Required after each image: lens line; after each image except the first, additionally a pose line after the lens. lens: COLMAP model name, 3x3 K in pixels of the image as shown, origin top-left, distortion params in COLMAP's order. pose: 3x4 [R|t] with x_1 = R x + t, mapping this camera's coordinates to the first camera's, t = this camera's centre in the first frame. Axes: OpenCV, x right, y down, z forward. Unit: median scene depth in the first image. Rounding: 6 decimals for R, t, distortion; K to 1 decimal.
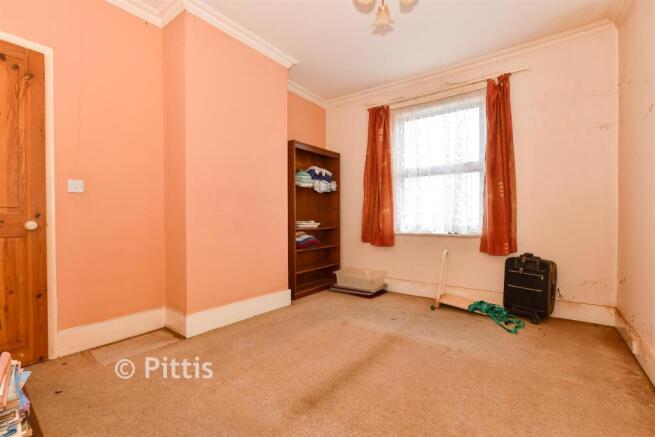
lens RADIAL K [[288.1, 0, 311.4], [0, 288.1, 215.6], [0, 0, 1]] dist [0.000283, -0.000021]
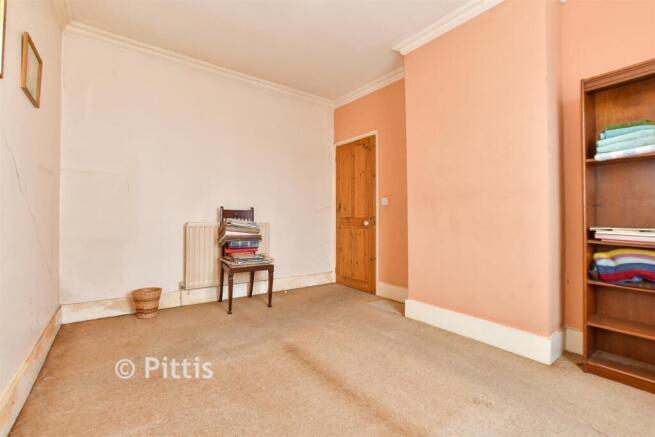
lens RADIAL K [[292.8, 0, 327.5], [0, 292.8, 218.5], [0, 0, 1]] dist [-0.000039, -0.000002]
pose [[-0.256613, -0.013129, -0.966425, 0.995937], [0.002019, 0.999898, -0.014119, 0.025347], [0.966512, -0.005574, -0.256561, 1.143211]]
